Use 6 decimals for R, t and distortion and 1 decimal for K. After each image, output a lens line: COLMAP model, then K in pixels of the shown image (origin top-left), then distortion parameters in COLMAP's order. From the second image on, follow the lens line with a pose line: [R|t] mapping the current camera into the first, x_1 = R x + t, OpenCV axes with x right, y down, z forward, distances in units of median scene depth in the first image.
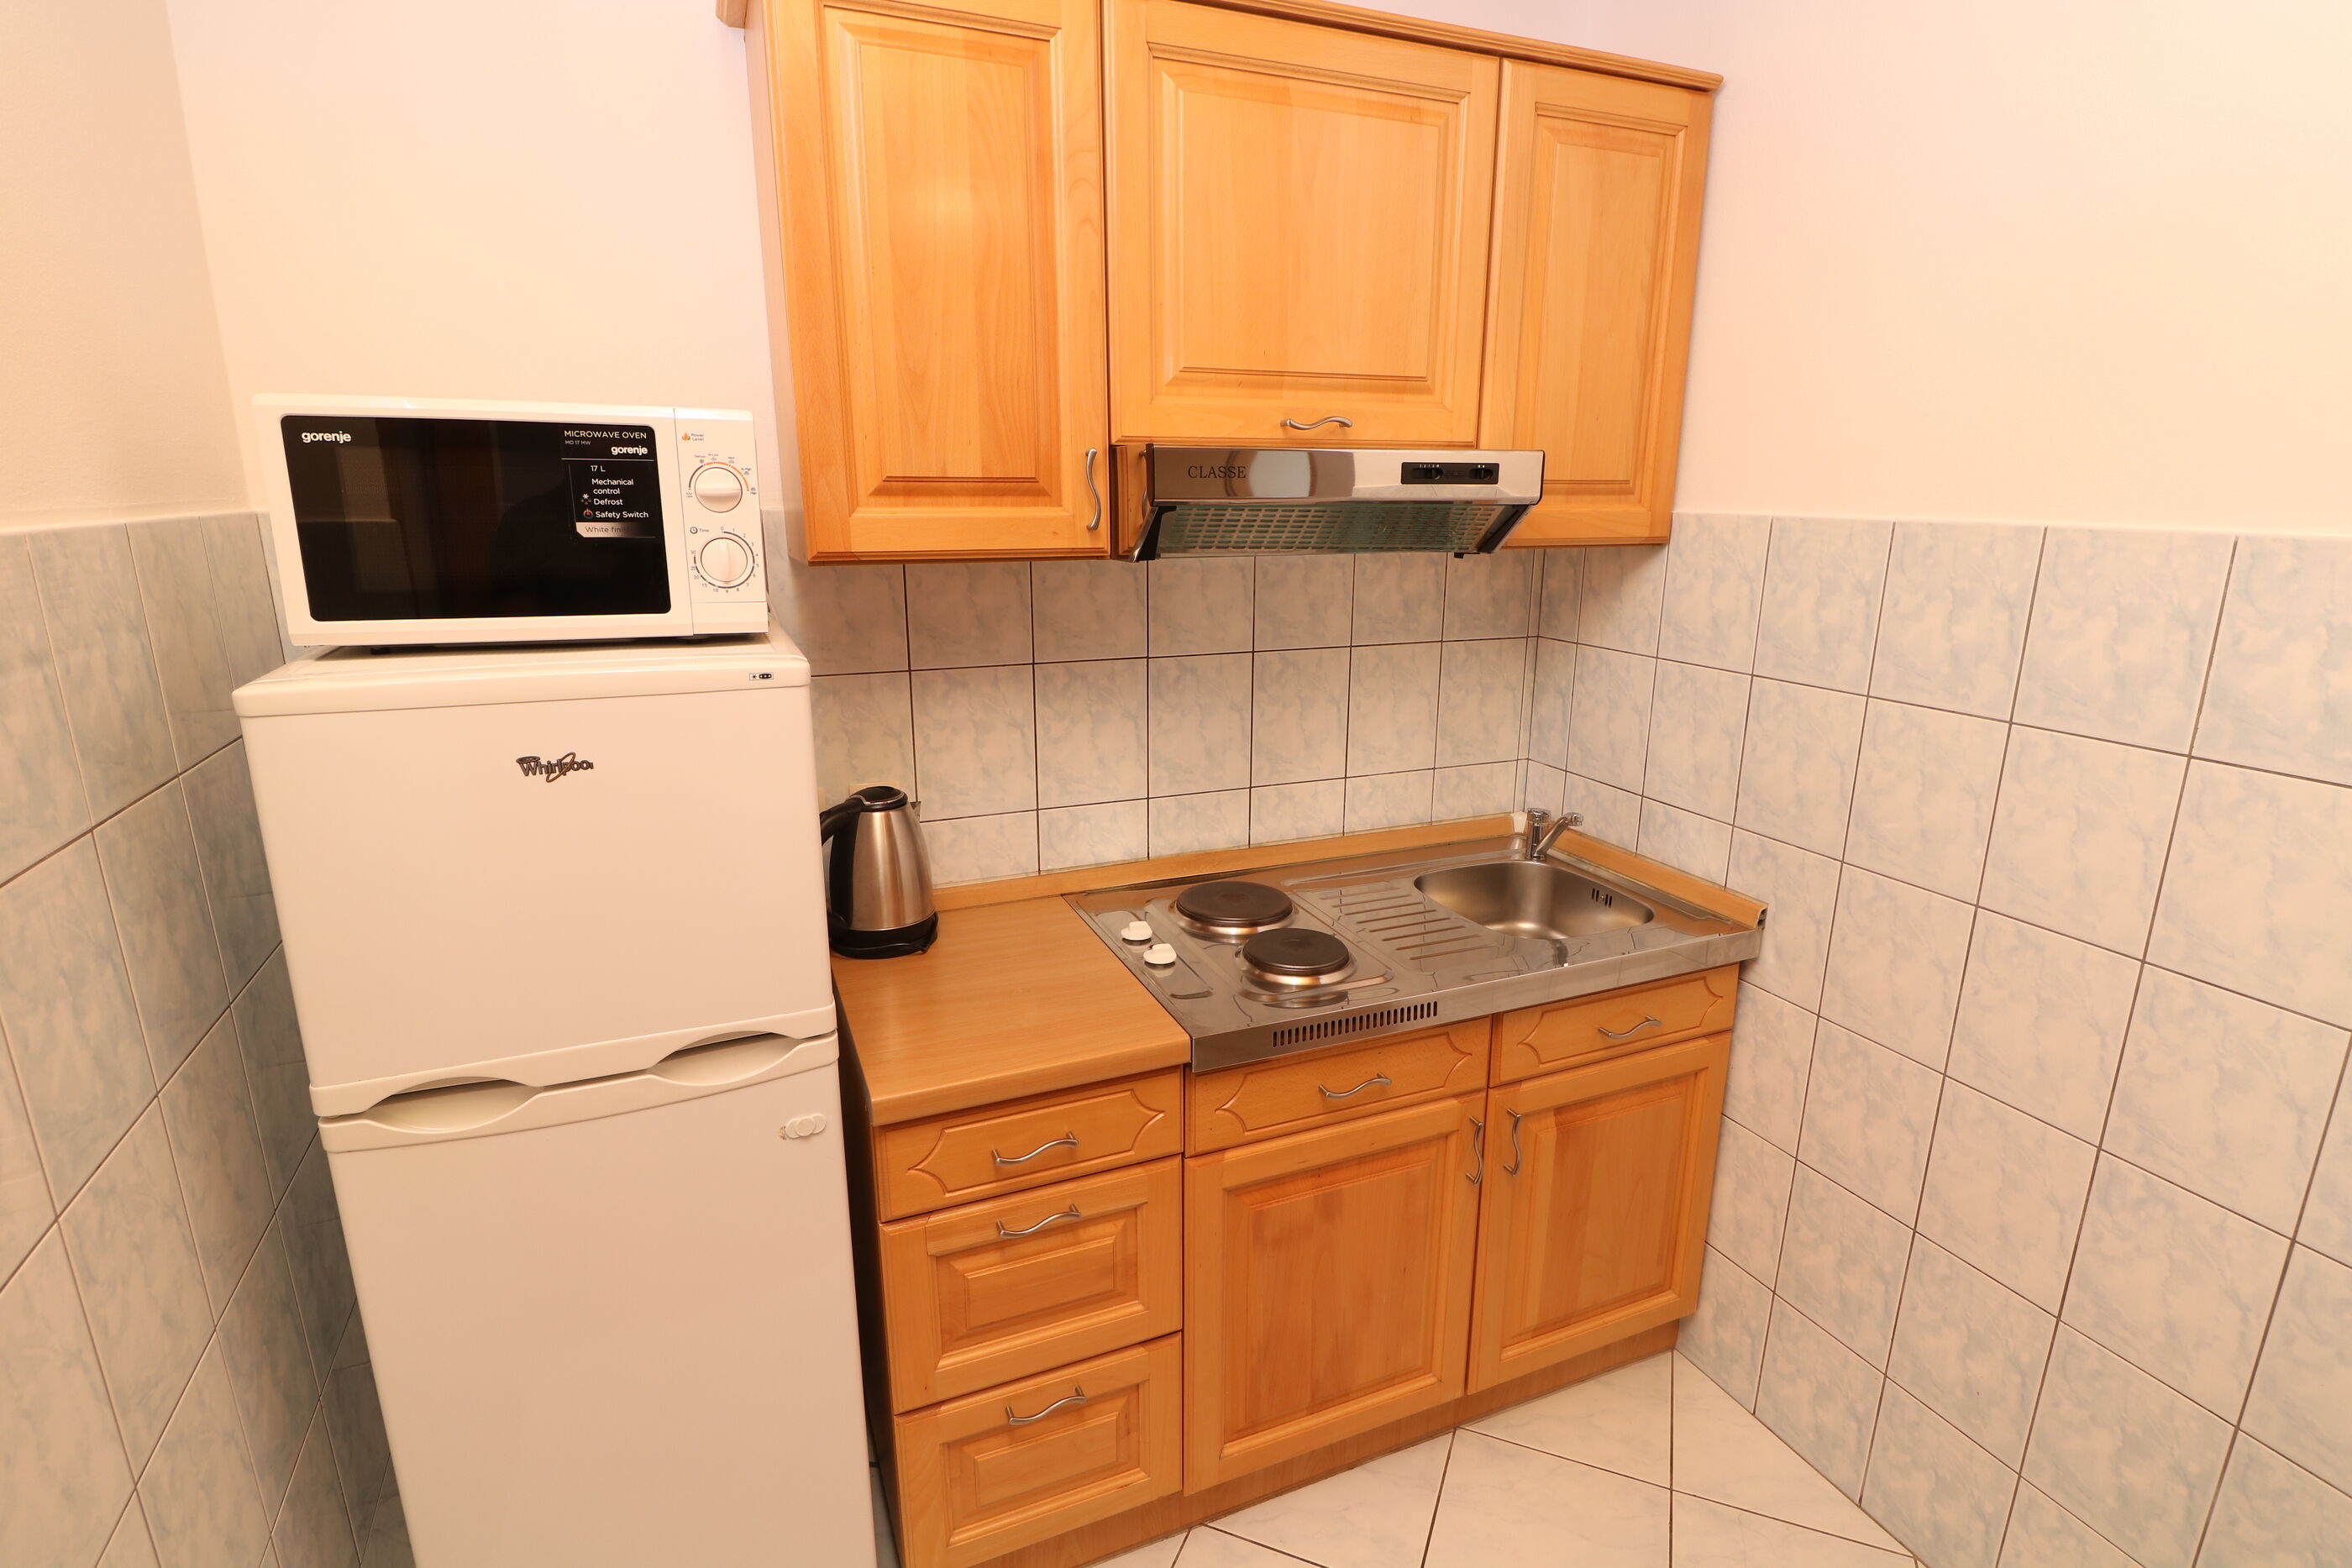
lens RADIAL K [[1170.1, 0, 1190.2], [0, 1170.1, 782.9], [0, 0, 1]] dist [0.002771, -0.013434]
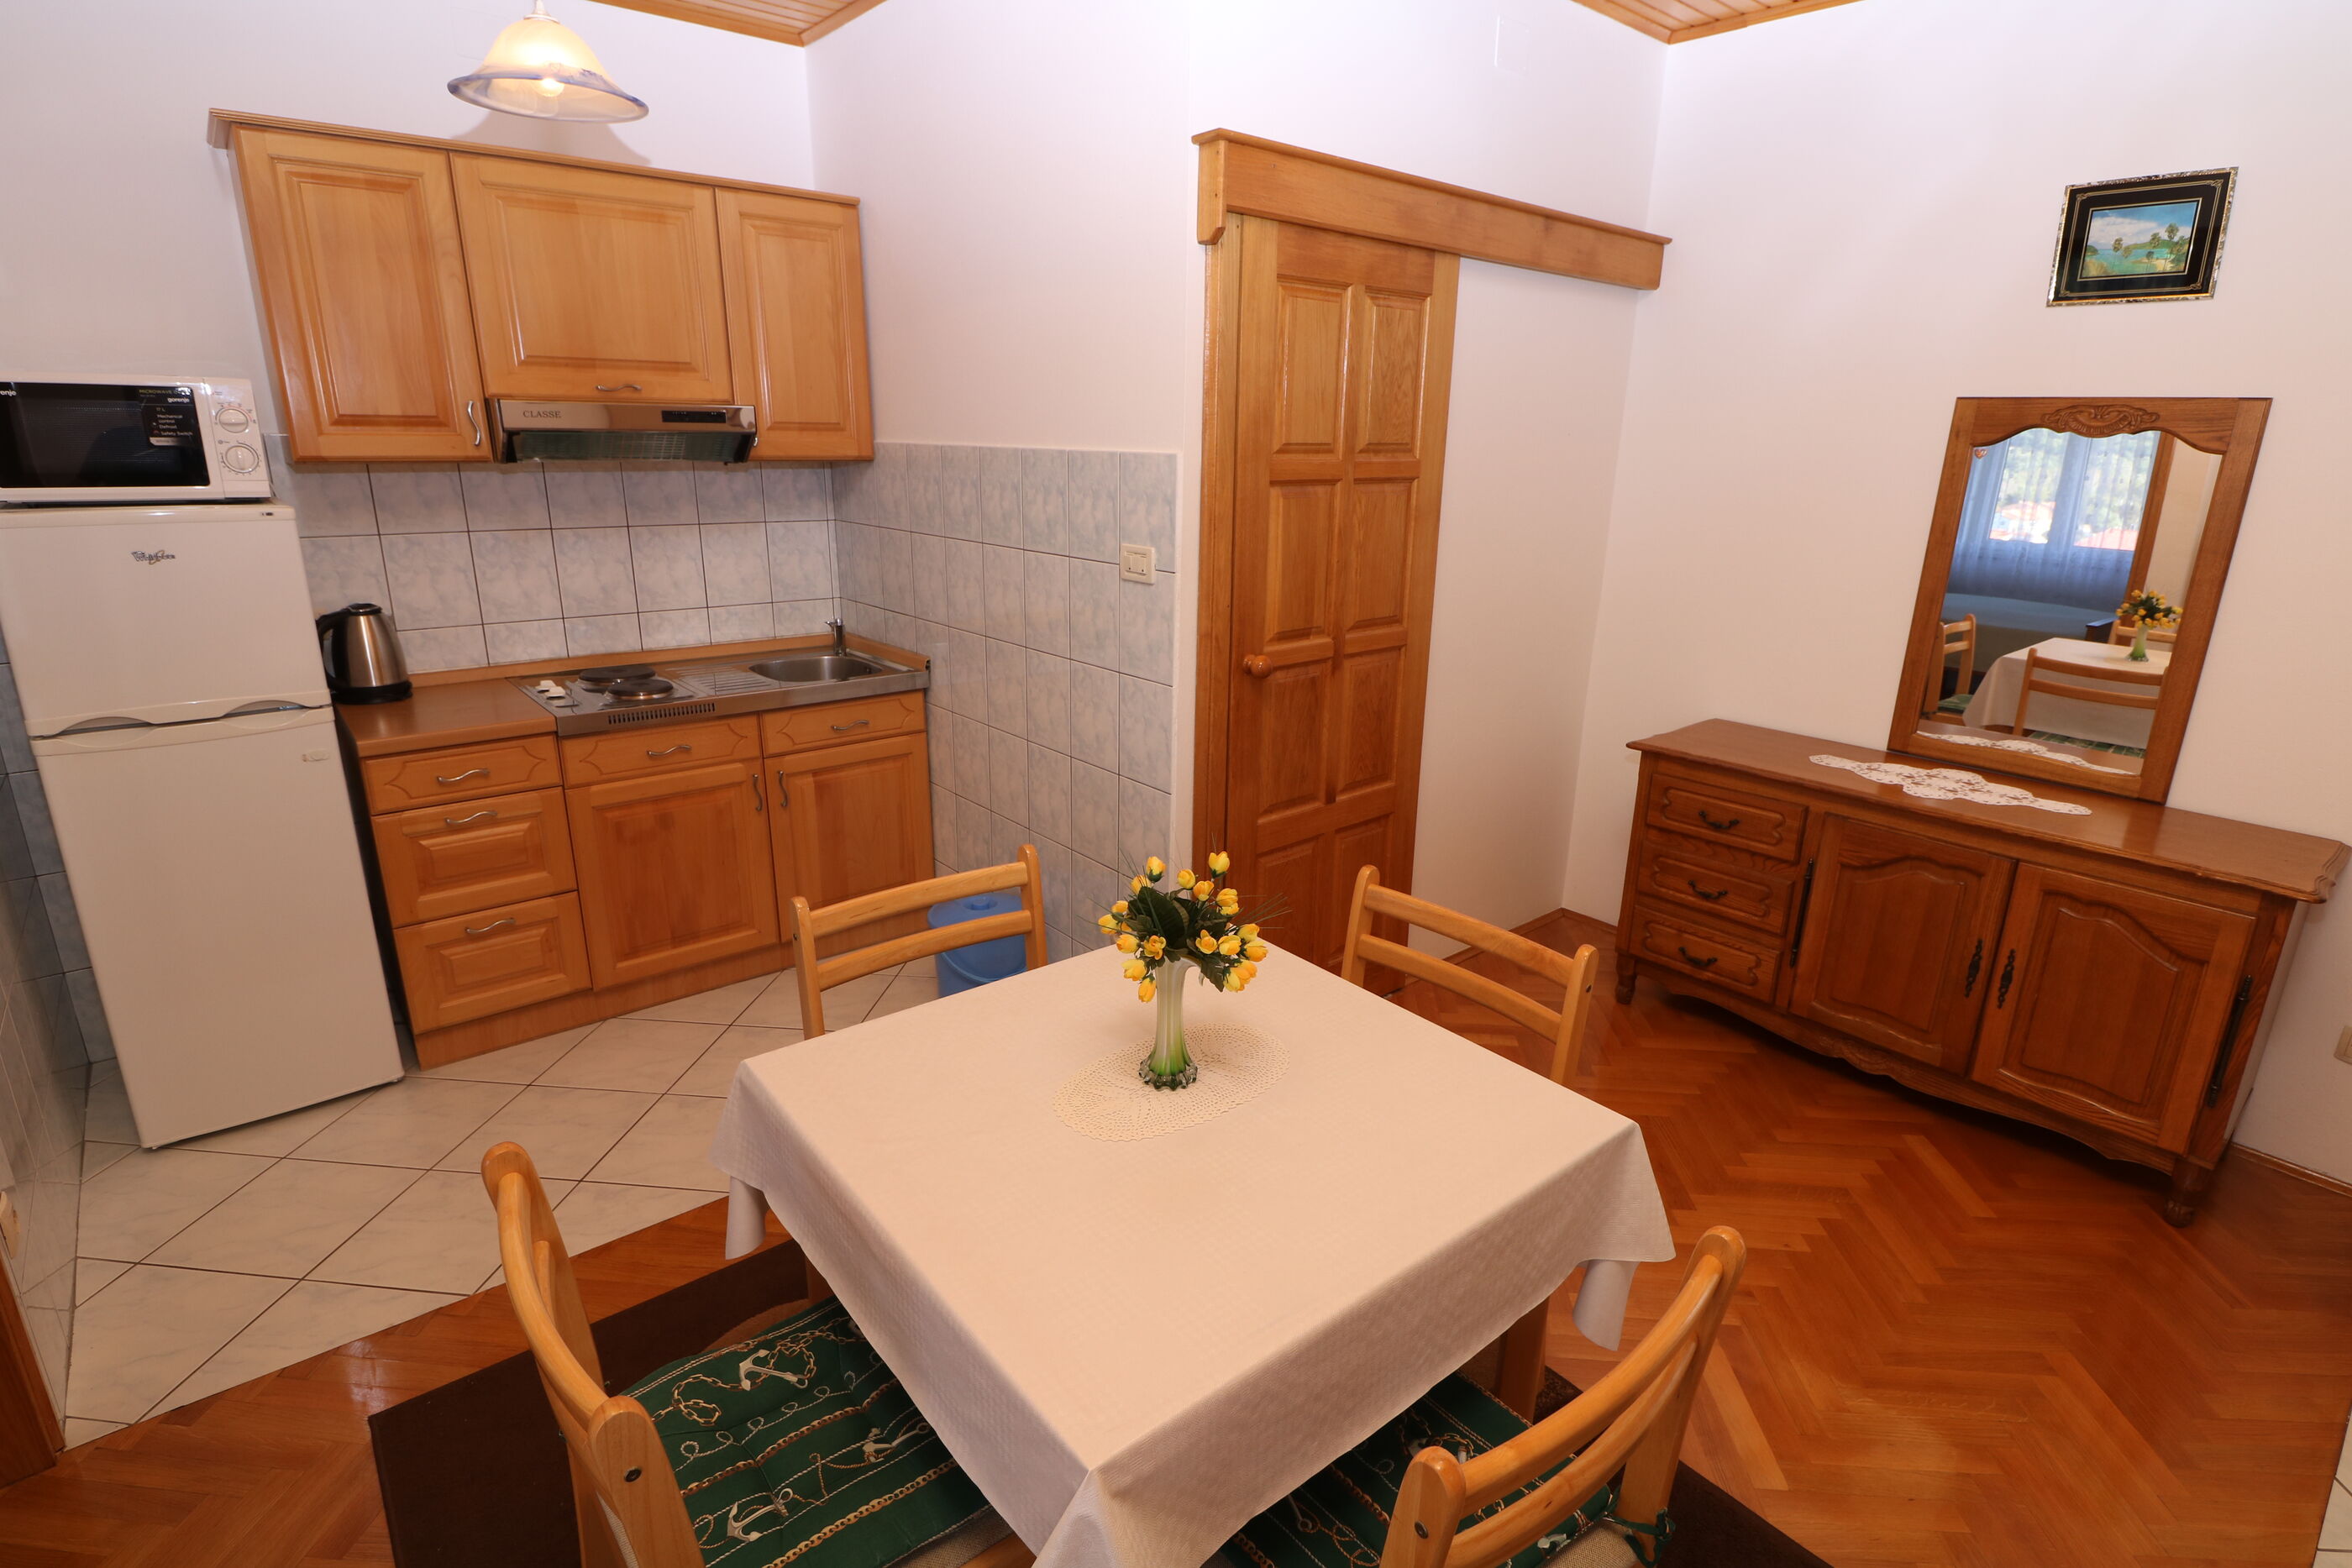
lens RADIAL K [[1170.1, 0, 1195.8], [0, 1170.1, 781.1], [0, 0, 1]] dist [0.002771, -0.013434]
pose [[0.954700, -0.074140, 0.288186, 0.392301], [0.062851, 0.996856, 0.048246, 0.266139], [-0.290857, -0.027948, 0.956358, -1.000098]]
